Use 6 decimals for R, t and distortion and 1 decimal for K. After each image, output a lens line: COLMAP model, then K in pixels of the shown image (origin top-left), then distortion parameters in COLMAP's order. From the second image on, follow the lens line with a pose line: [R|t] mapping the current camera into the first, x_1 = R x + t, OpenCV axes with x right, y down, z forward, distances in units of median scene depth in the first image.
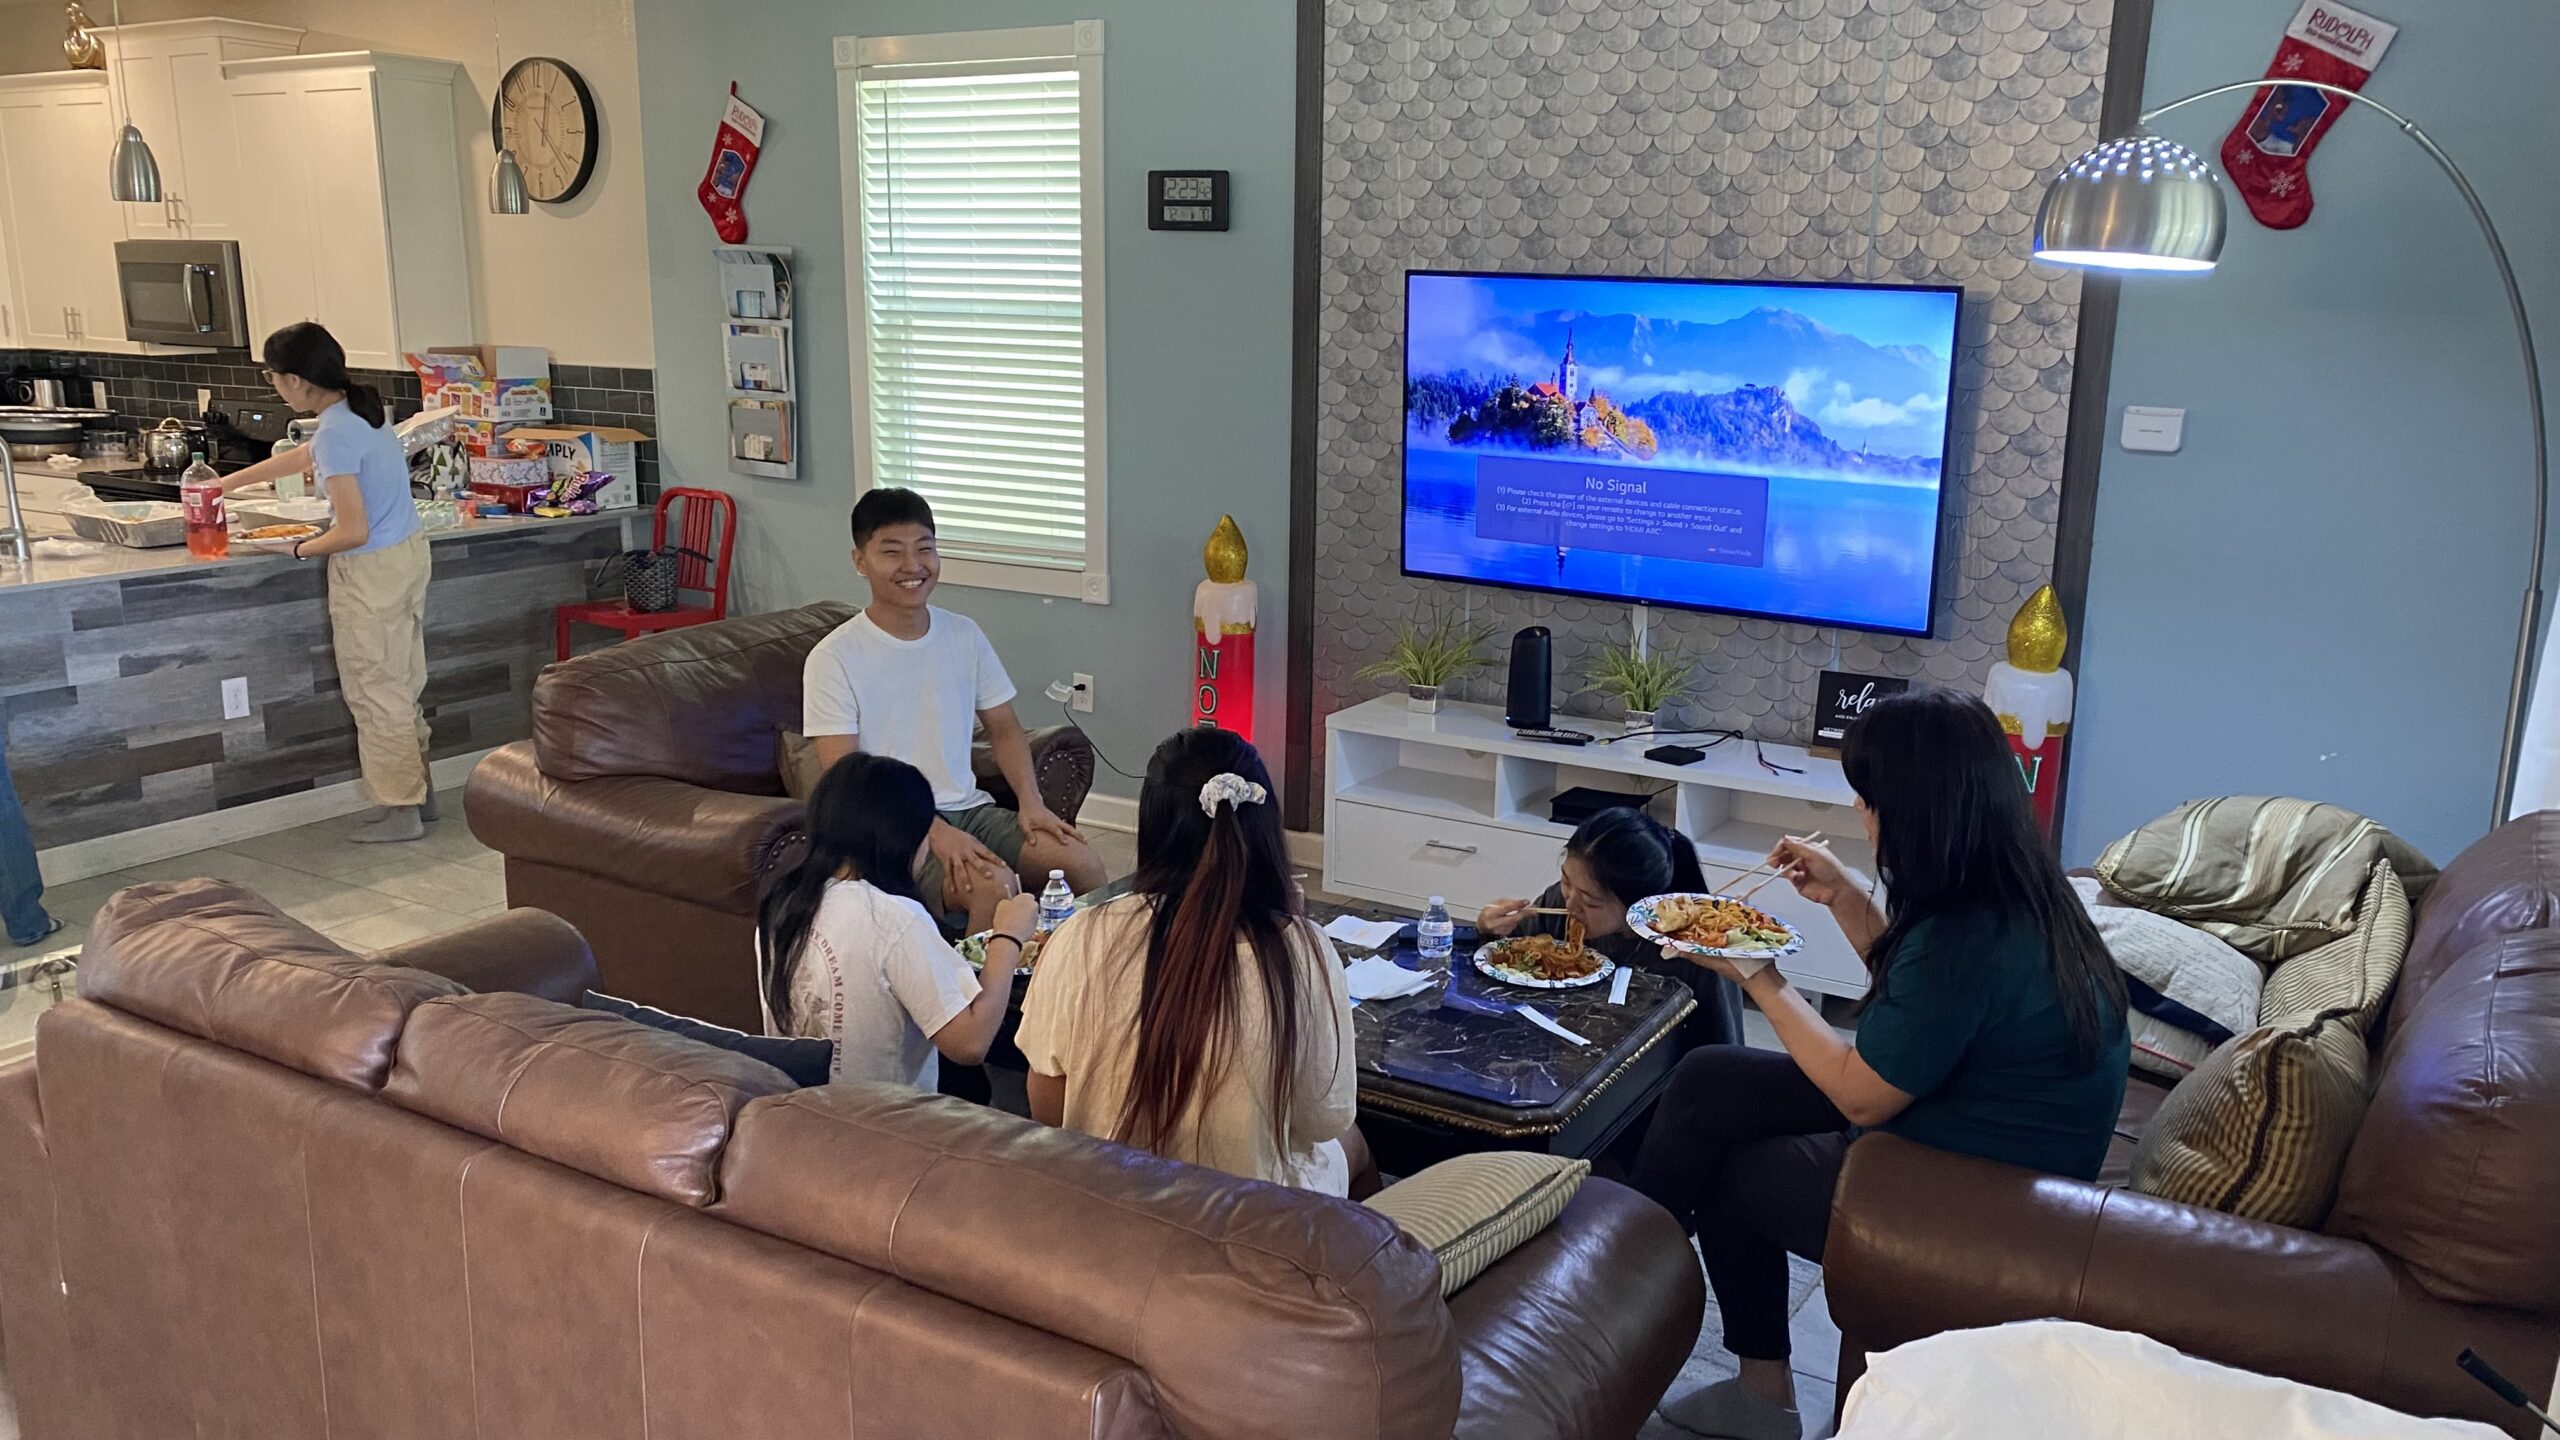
lens RADIAL K [[1953.3, 0, 1283.4], [0, 1953.3, 729.4], [0, 0, 1]] dist [0.035272, -0.042819]
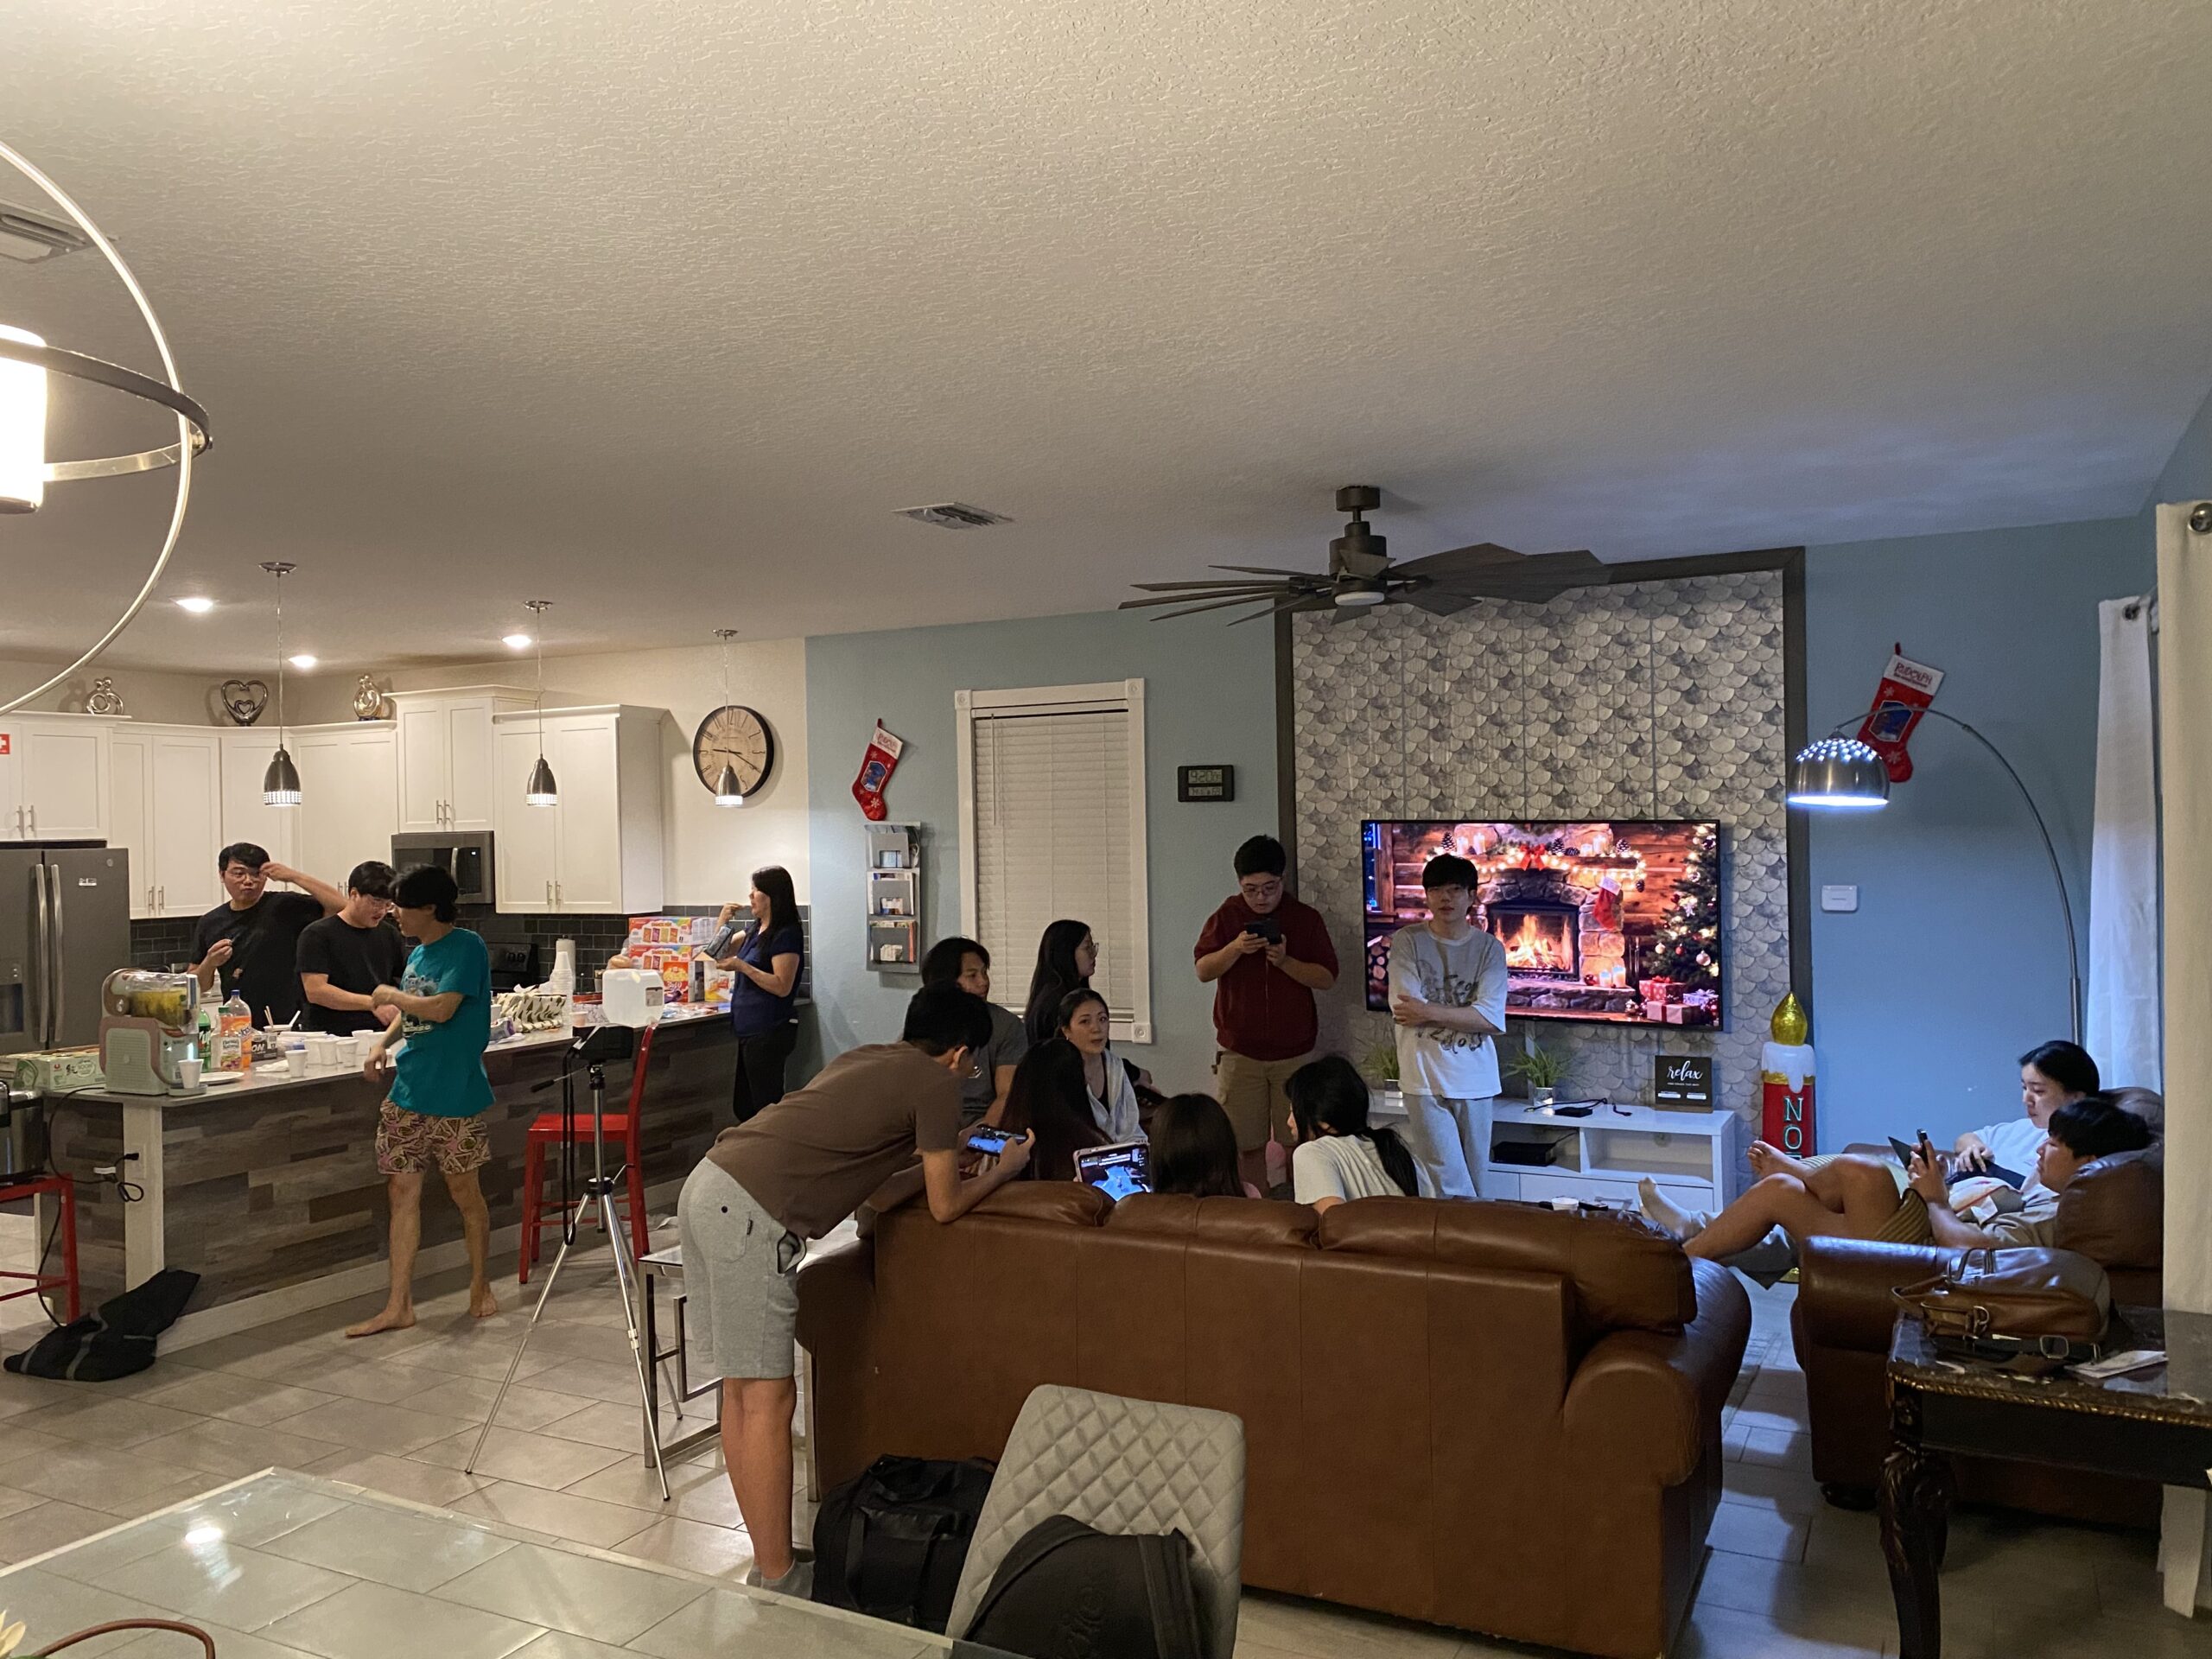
lens RADIAL K [[1687.7, 0, 1096.4], [0, 1687.7, 816.7], [0, 0, 1]] dist [0.036868, -0.042055]
pose [[0.997519, -0.031299, 0.063063, -0.218853], [0.045417, 0.970519, -0.236709, 0.073507], [-0.053795, 0.238986, 0.969532, -0.305558]]
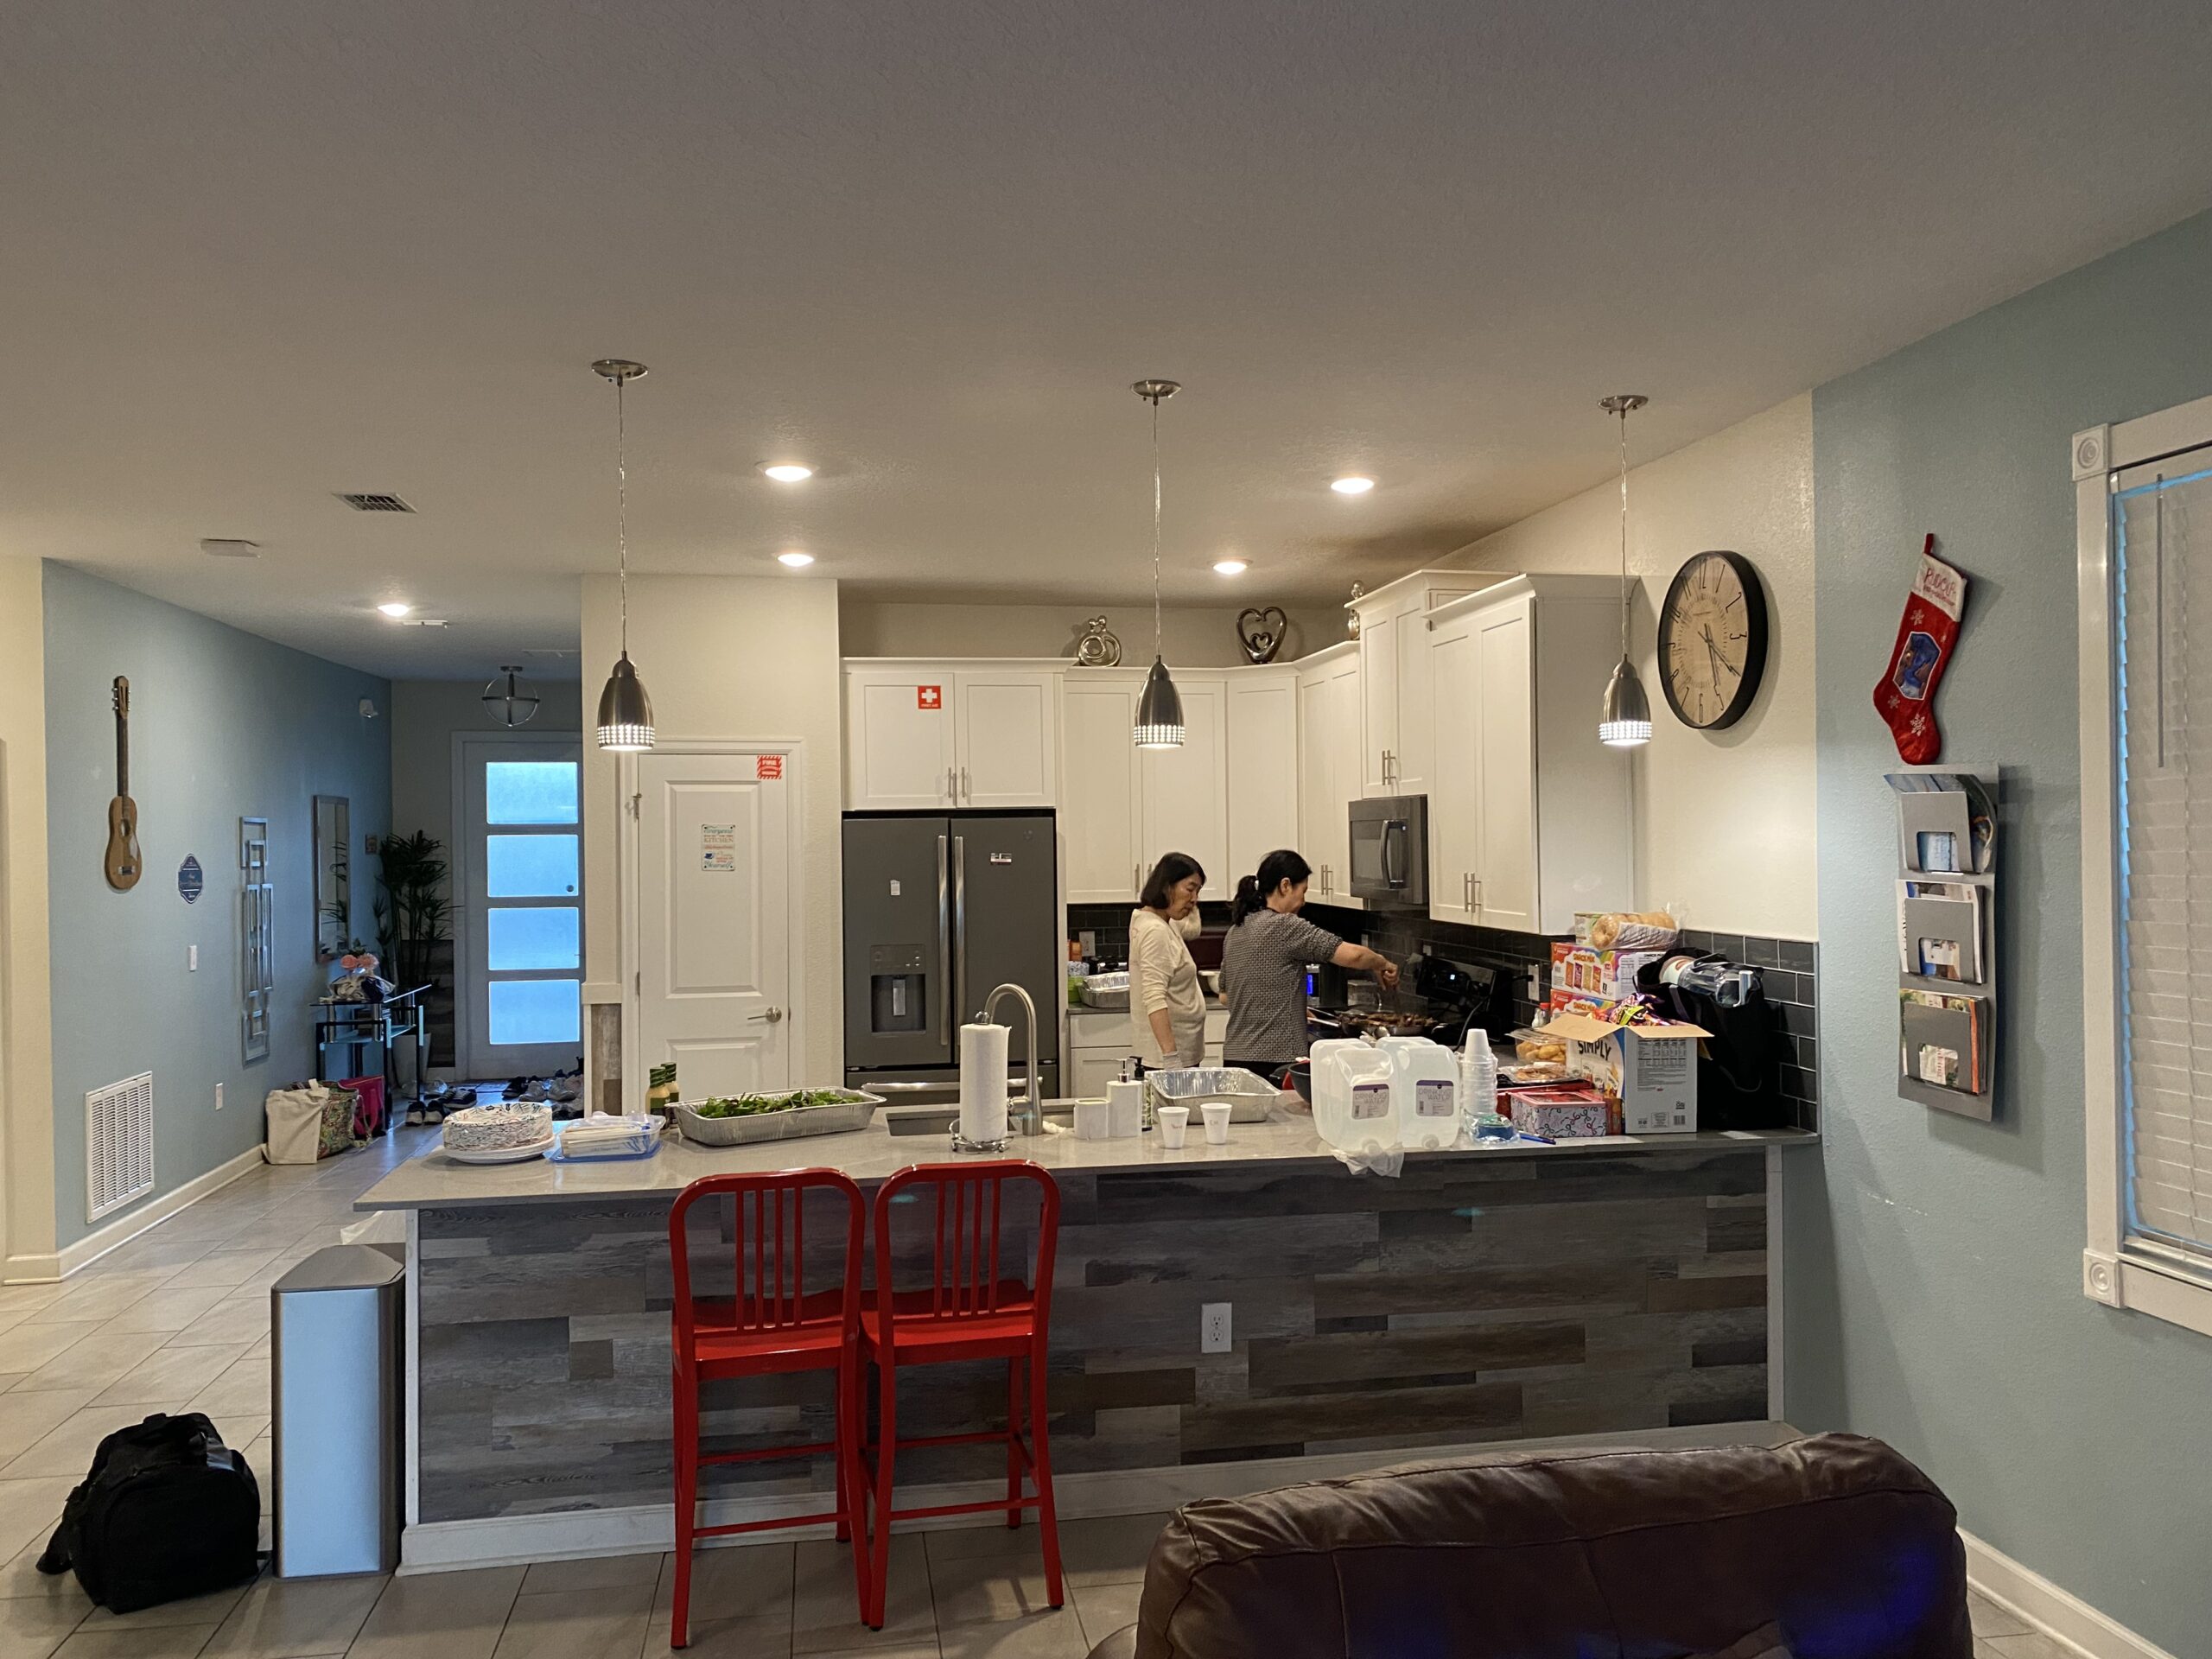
lens RADIAL K [[1687.7, 0, 1091.2], [0, 1687.7, 827.6], [0, 0, 1]] dist [0.036868, -0.042055]
pose [[0.651003, -0.022486, -0.758742, -0.026399], [-0.154064, 0.974842, -0.161078, -0.100393], [0.743276, 0.221758, 0.631161, 0.481960]]
